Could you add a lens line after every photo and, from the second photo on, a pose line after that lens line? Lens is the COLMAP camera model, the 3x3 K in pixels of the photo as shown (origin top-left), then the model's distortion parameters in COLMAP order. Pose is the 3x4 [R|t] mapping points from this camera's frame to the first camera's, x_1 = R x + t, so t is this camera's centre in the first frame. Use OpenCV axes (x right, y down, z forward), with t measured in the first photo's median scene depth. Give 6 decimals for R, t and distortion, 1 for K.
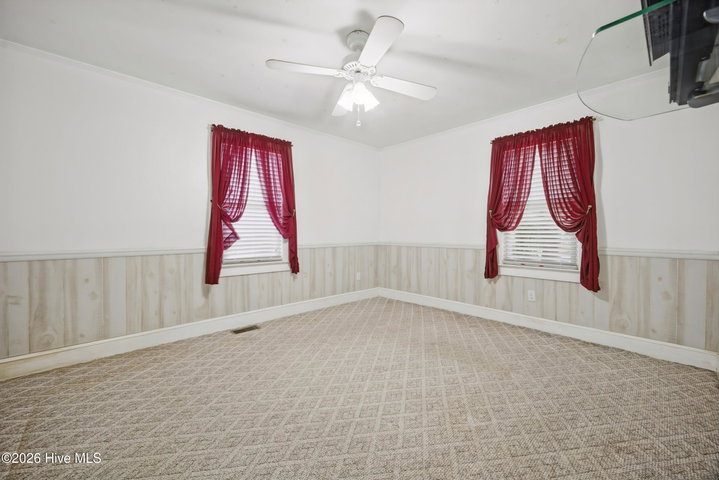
lens RADIAL K [[290.6, 0, 360.5], [0, 290.6, 242.7], [0, 0, 1]] dist [-0.000497, -0.000010]
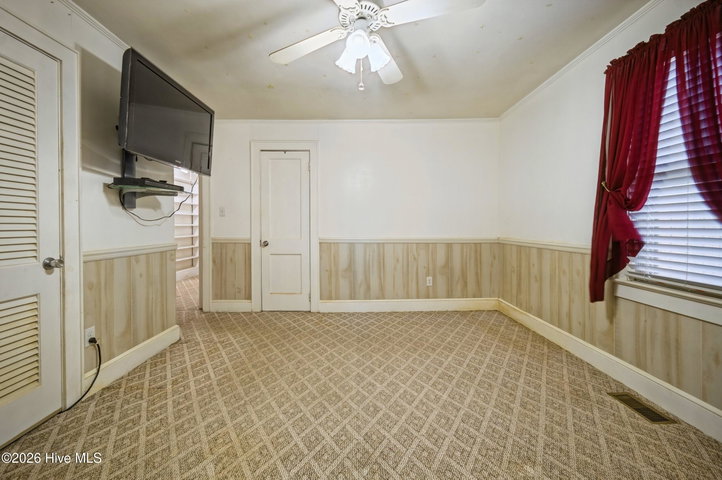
lens RADIAL K [[289.6, 0, 359.5], [0, 289.6, 234.7], [0, 0, 1]] dist [-0.000013, 0.000003]
pose [[-0.684026, 0.023565, -0.729077, 0.457153], [-0.027861, 0.997905, 0.058394, -0.051599], [0.728925, 0.060256, -0.681936, 1.247110]]
